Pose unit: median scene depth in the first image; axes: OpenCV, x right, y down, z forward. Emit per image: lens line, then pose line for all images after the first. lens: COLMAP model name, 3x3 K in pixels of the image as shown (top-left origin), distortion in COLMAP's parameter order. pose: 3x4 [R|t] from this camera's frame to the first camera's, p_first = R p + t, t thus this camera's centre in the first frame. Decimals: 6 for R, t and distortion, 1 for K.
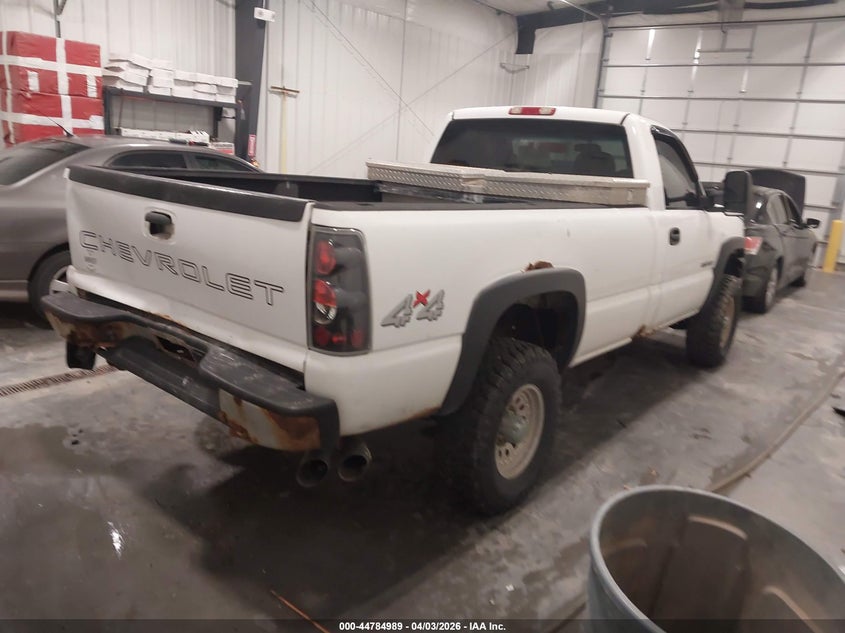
lens RADIAL K [[662.0, 0, 422.5], [0, 662.0, 316.5], [0, 0, 1]] dist [0.002837, 0.002973]
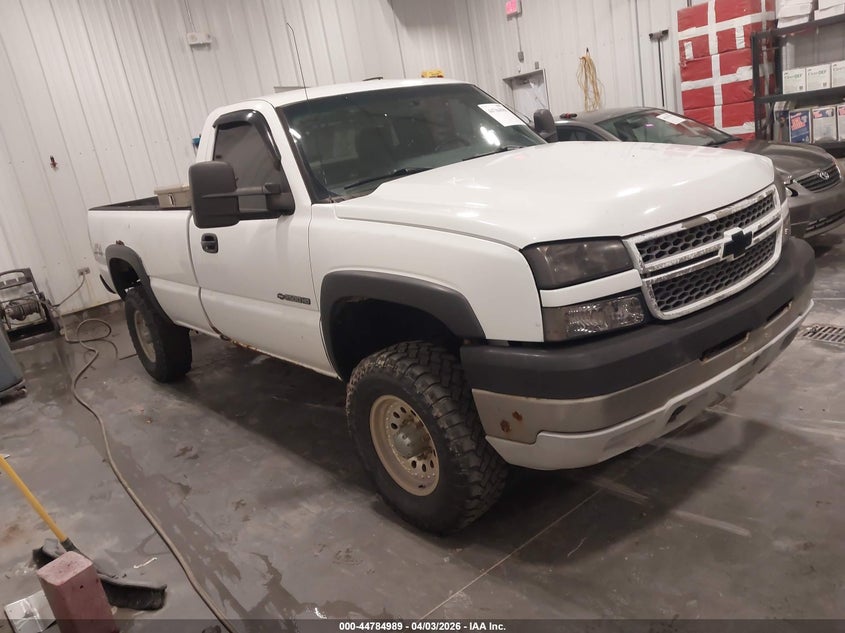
lens RADIAL K [[662.0, 0, 422.5], [0, 662.0, 316.5], [0, 0, 1]] dist [0.002837, 0.002973]
pose [[-0.203354, 0.223791, -0.953187, 0.650469], [-0.092625, 0.964765, 0.246270, -0.148303], [0.974714, 0.138369, -0.175460, 0.786991]]
